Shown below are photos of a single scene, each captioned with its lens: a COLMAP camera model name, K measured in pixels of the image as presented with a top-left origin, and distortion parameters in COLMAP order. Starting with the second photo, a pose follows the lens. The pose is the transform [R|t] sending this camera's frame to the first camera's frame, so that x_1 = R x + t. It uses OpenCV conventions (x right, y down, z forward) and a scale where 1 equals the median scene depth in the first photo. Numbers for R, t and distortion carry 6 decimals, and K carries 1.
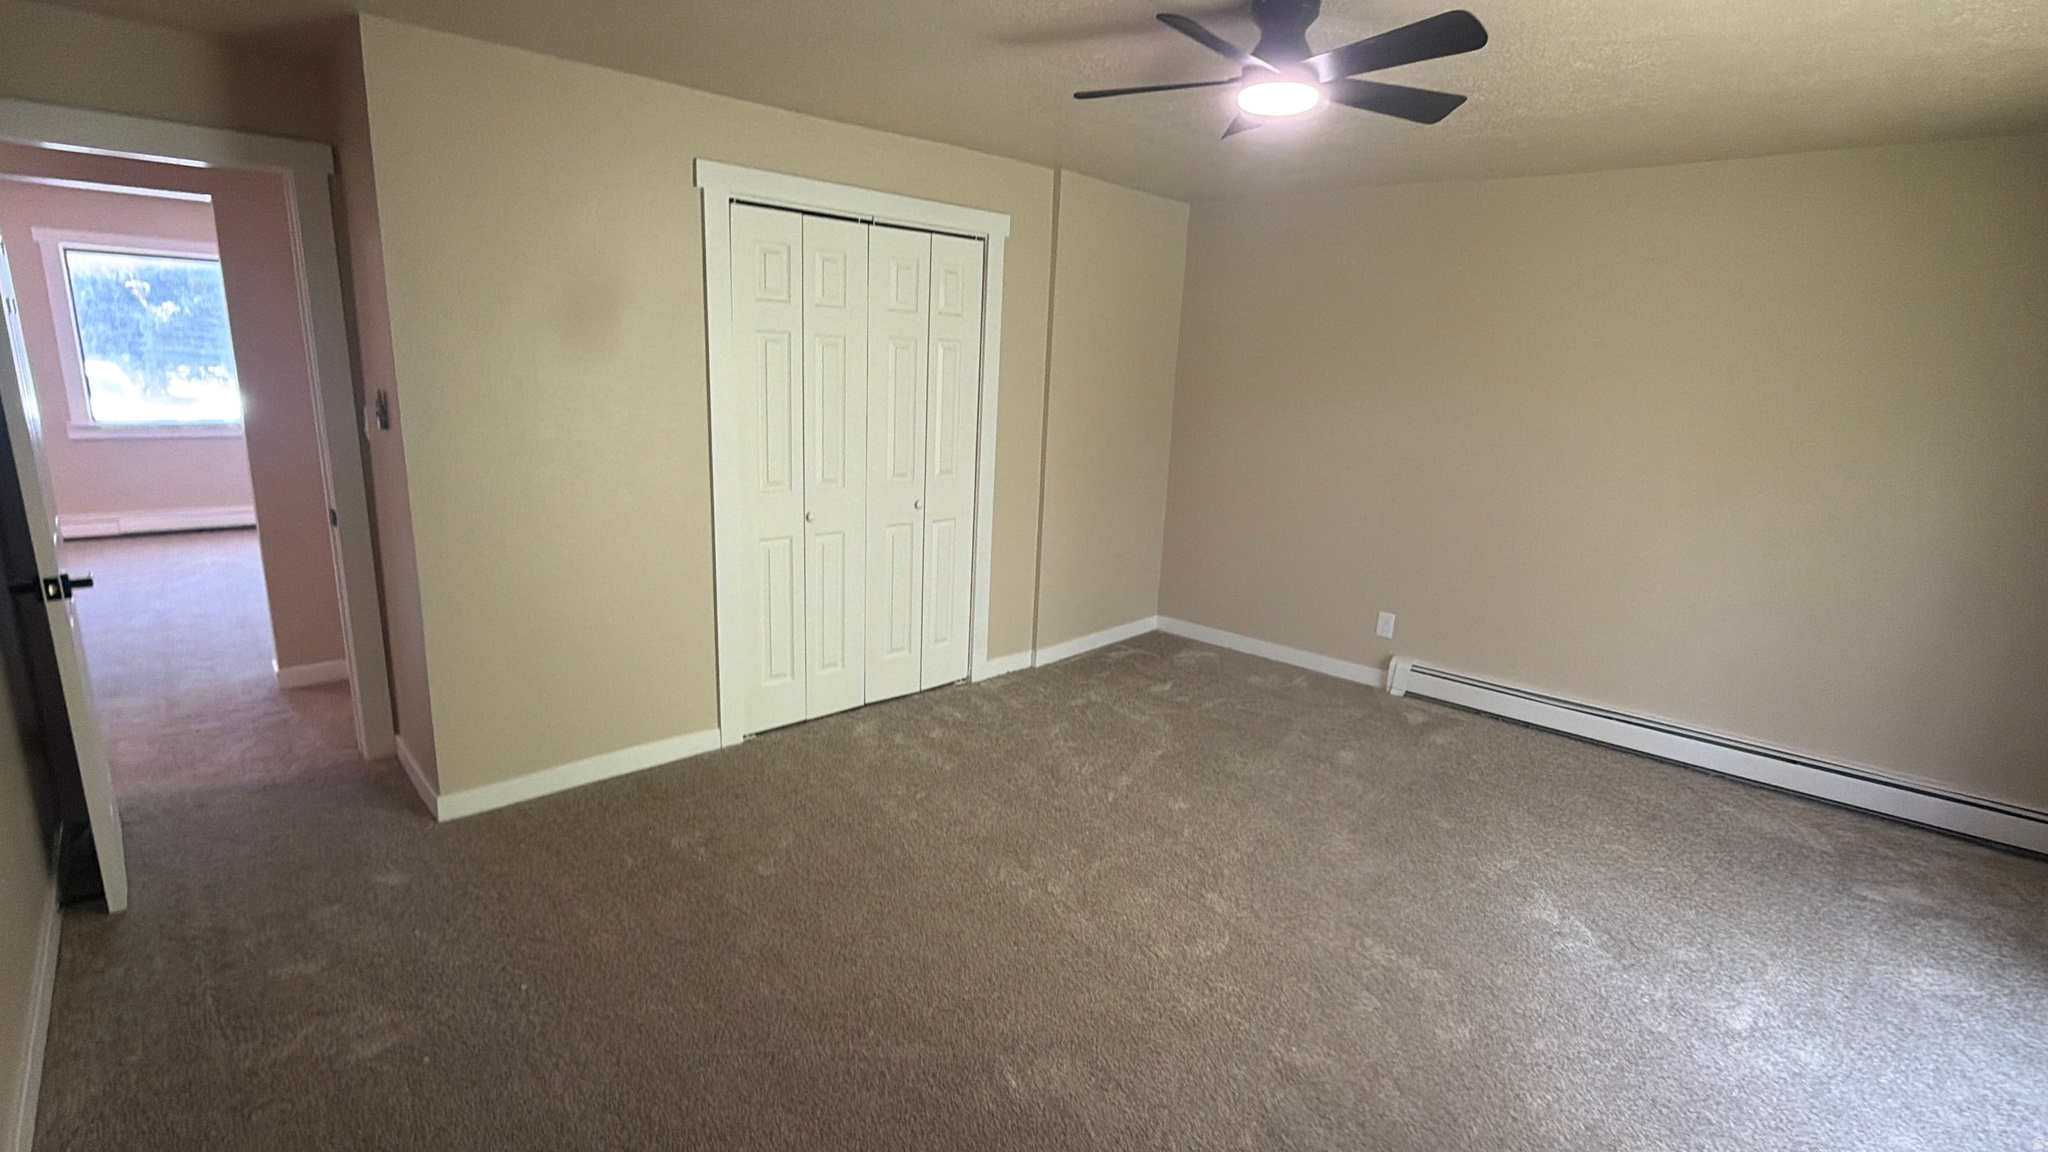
lens RADIAL K [[937.4, 0, 1024.9], [0, 937.4, 578.8], [0, 0, 1]] dist [0.002490, 0.000452]
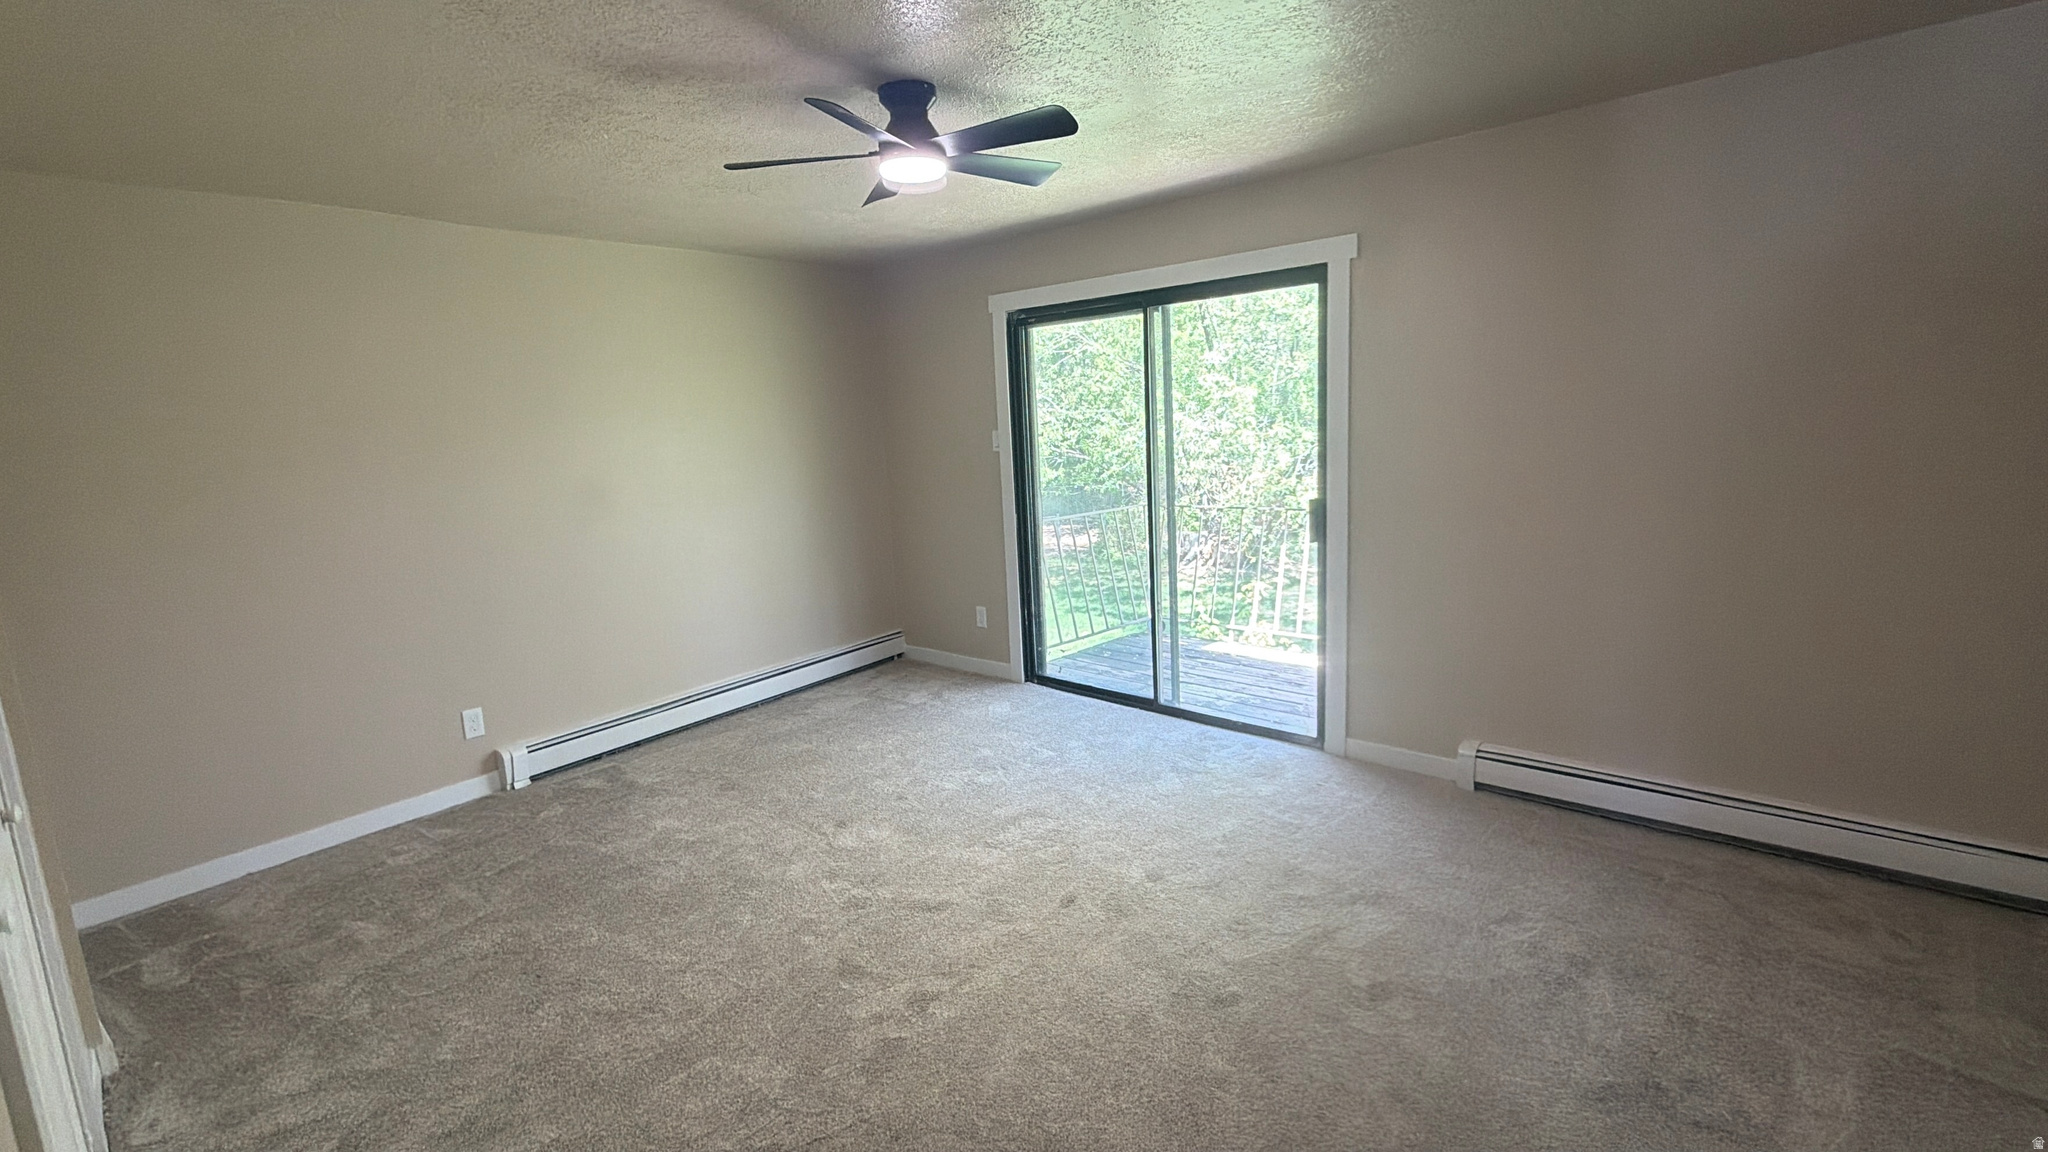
lens RADIAL K [[937.4, 0, 1024.9], [0, 937.4, 578.8], [0, 0, 1]] dist [0.002490, 0.000452]
pose [[-0.076430, -0.209674, 0.974780, -0.739439], [0.279326, 0.933990, 0.222801, -0.198934], [-0.957150, 0.289309, -0.012818, 0.806777]]
